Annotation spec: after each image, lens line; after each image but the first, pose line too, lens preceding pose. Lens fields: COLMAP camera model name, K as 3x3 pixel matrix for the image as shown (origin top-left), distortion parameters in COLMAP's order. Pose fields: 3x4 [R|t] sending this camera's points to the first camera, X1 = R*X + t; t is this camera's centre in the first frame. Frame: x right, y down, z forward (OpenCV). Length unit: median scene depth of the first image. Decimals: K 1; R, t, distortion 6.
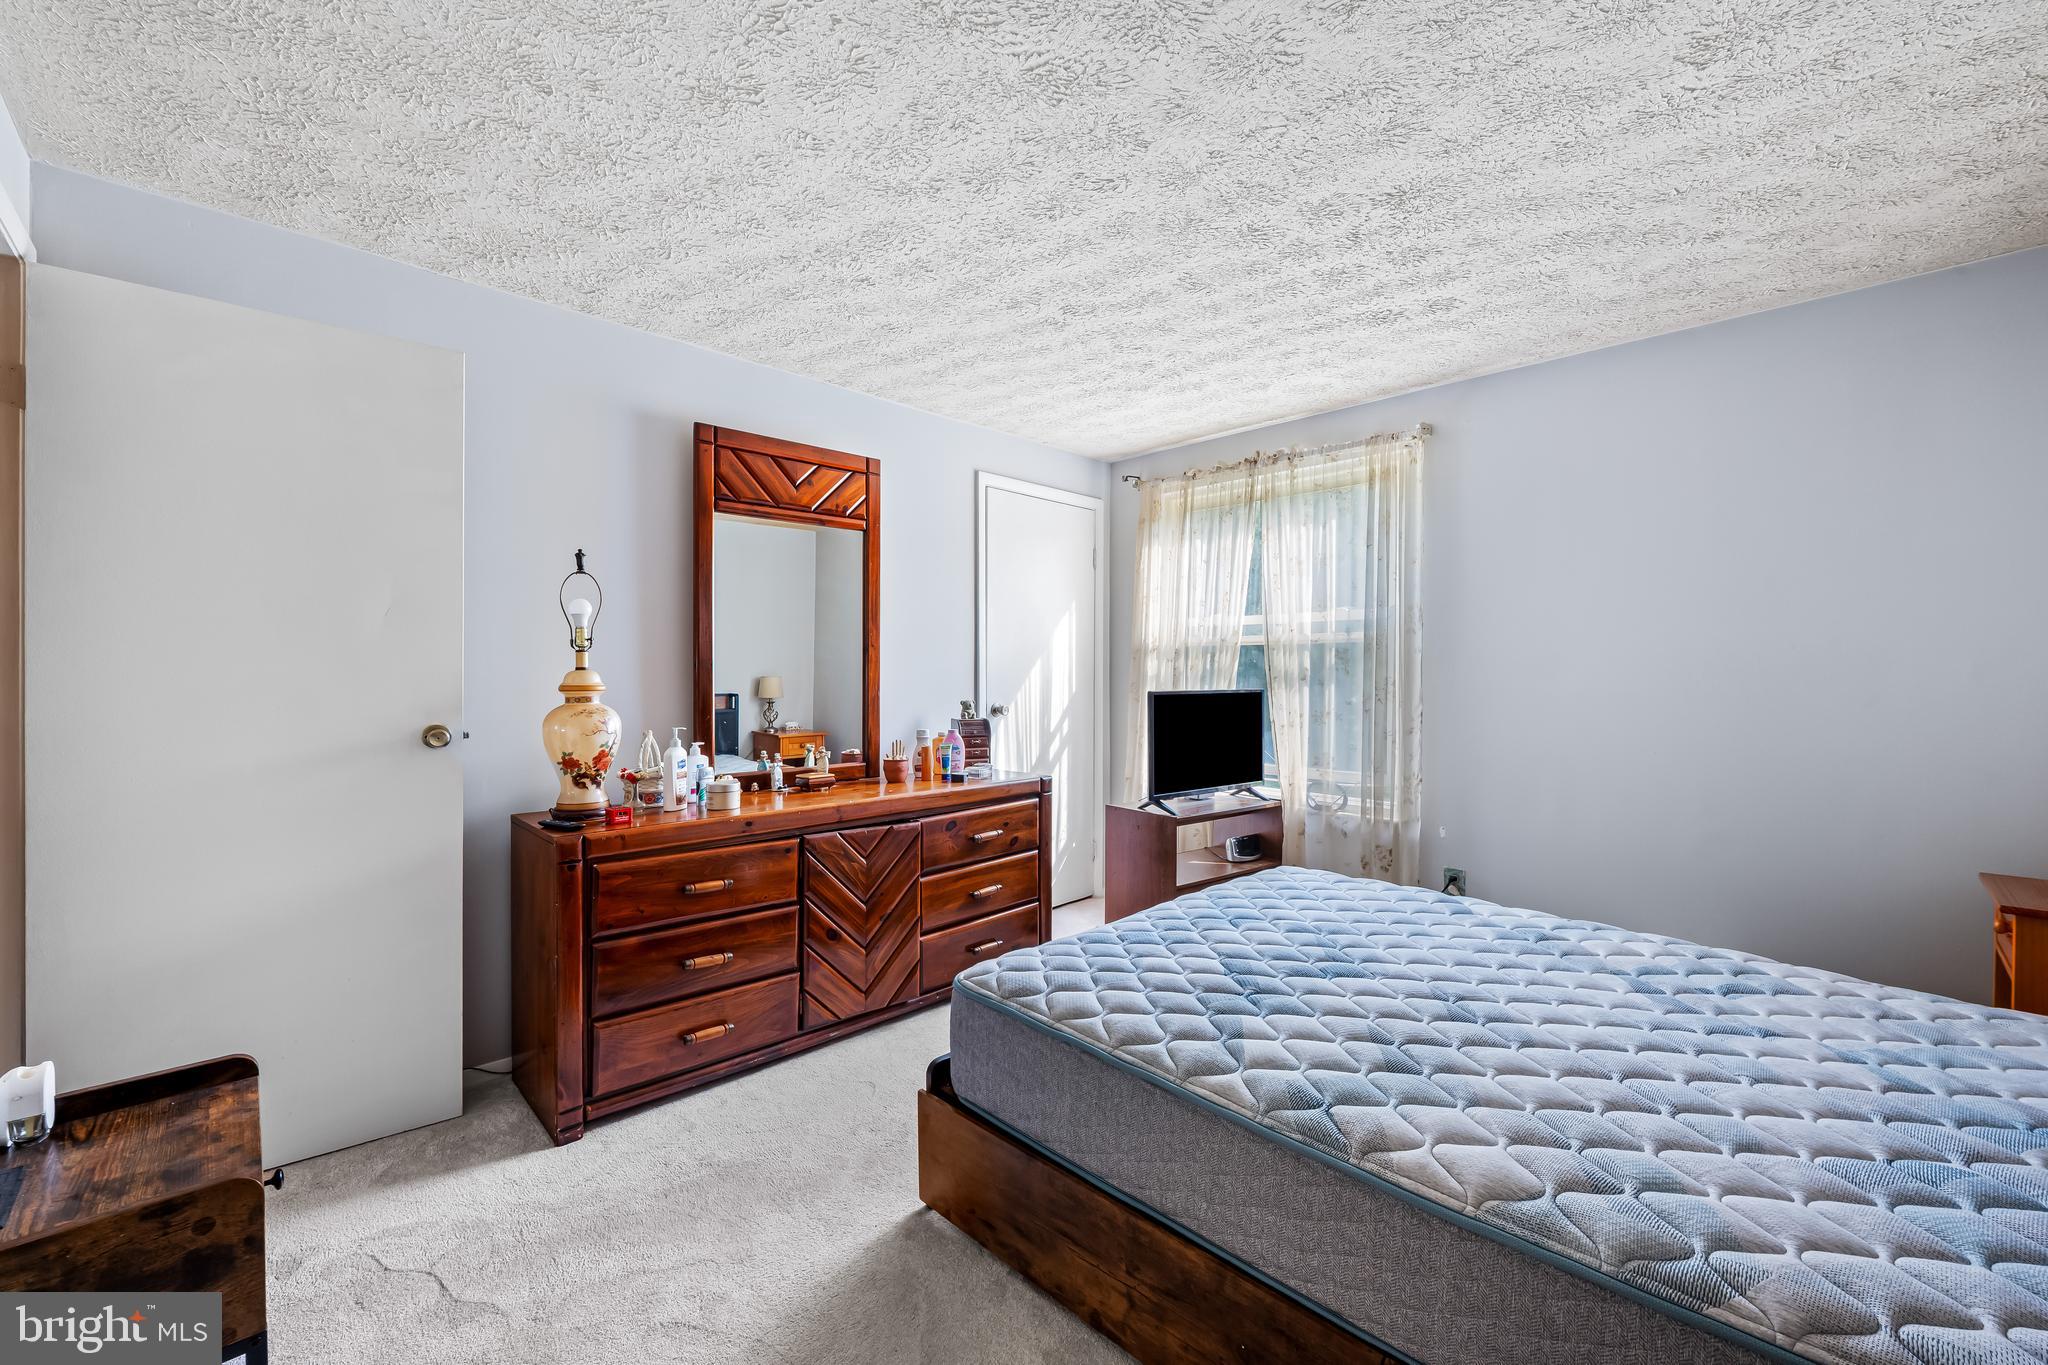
lens RADIAL K [[822.3, 0, 1023.6], [0, 822.3, 678.8], [0, 0, 1]] dist [-0.007627, -0.000050]
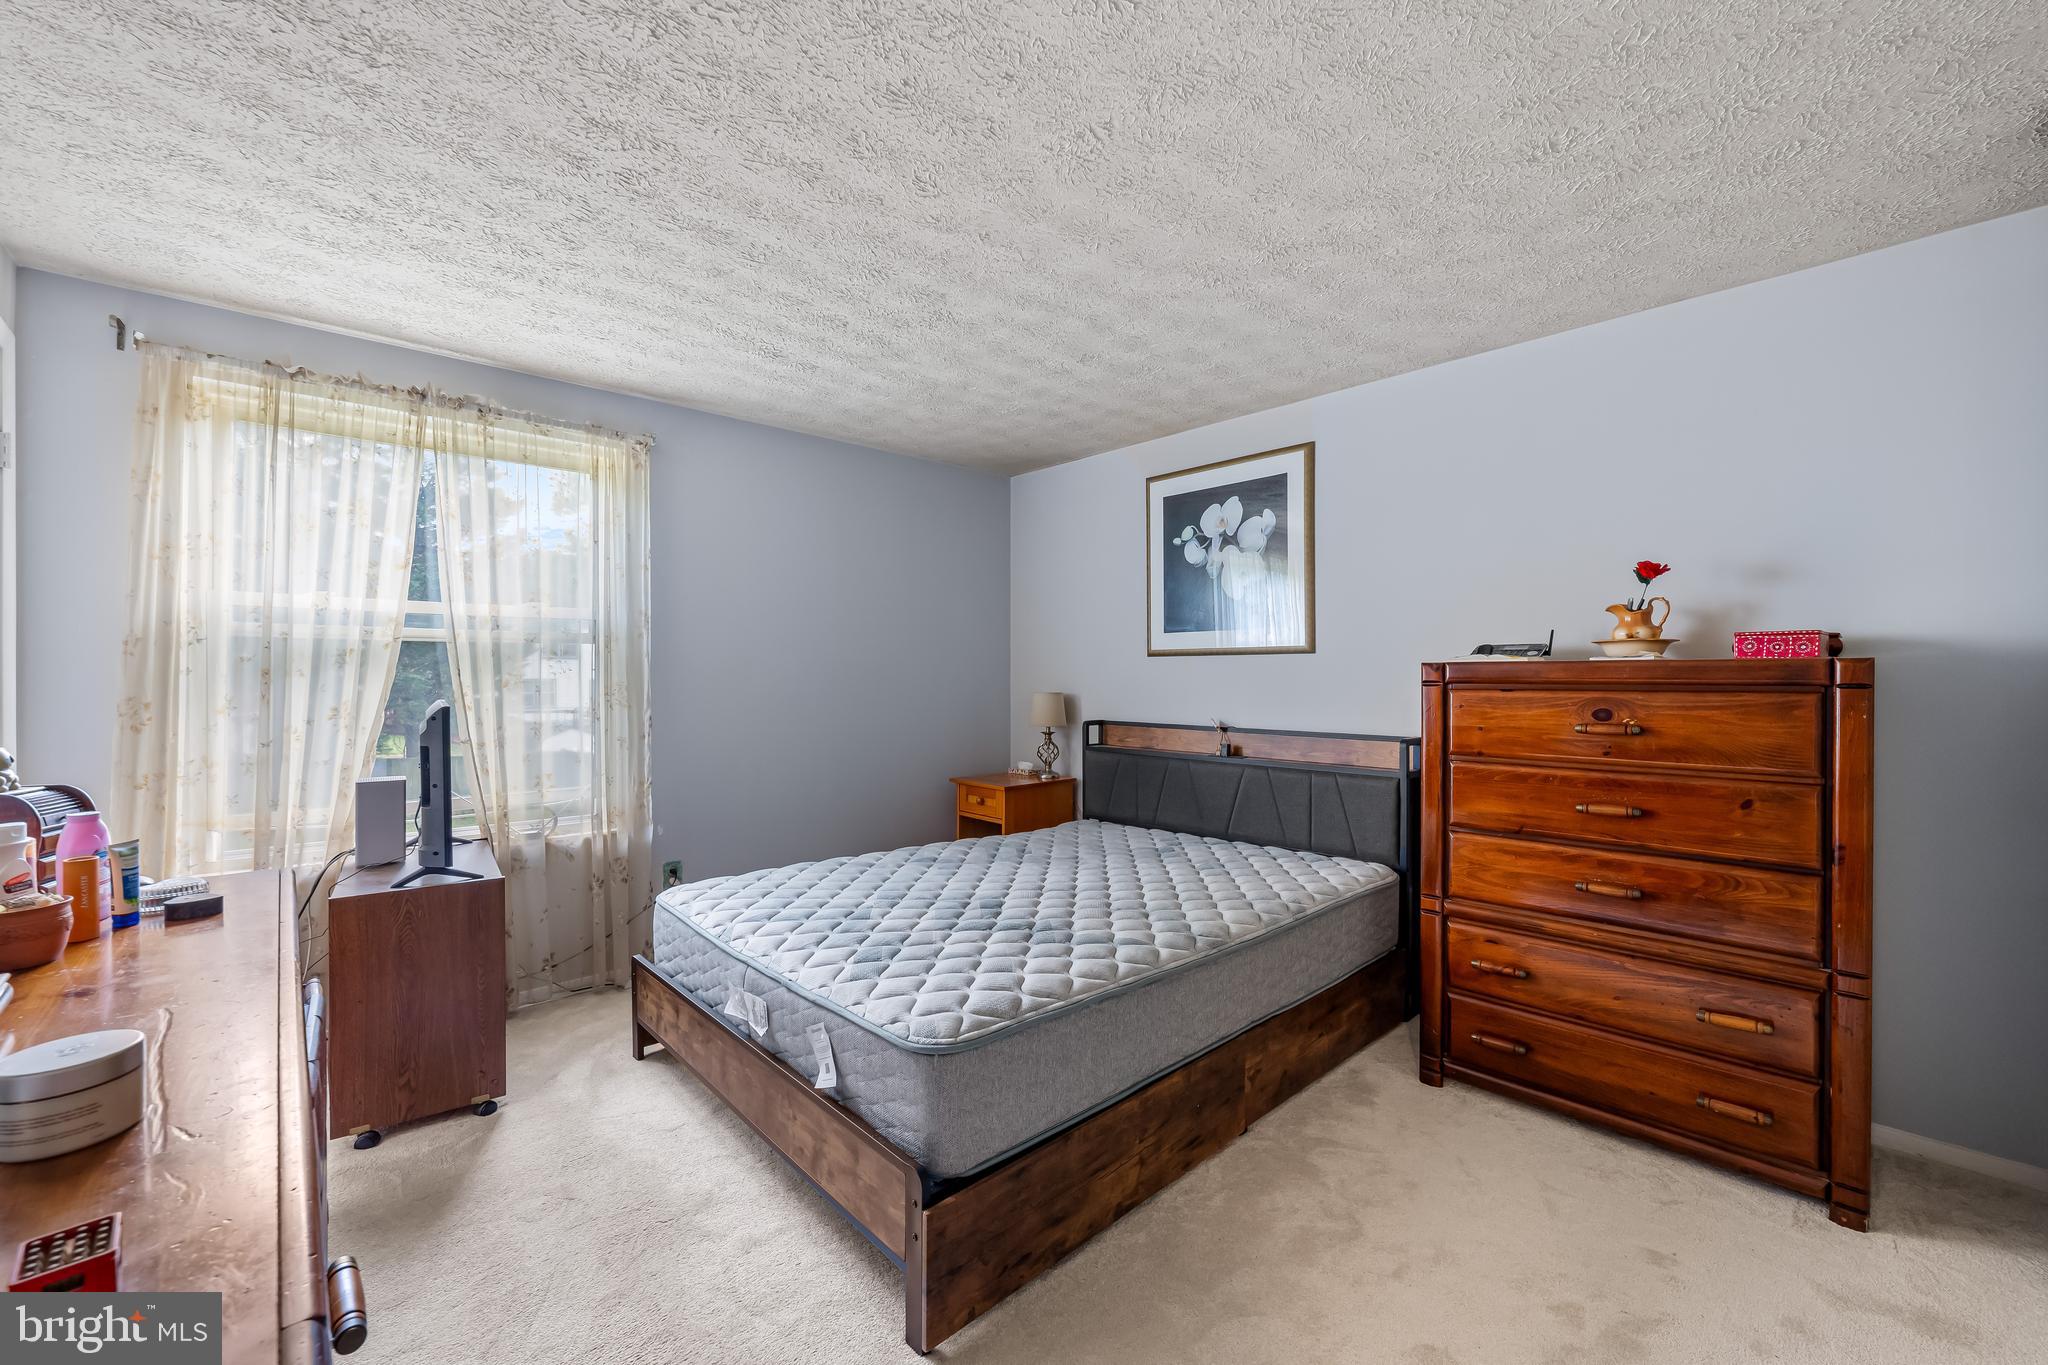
lens RADIAL K [[822.3, 0, 1023.8], [0, 822.3, 674.8], [0, 0, 1]] dist [-0.007627, -0.000050]
pose [[0.025918, -0.002052, 0.999662, -0.528840], [0.010857, 0.999939, 0.001771, -0.006998], [-0.999605, 0.010808, 0.025939, 0.517421]]
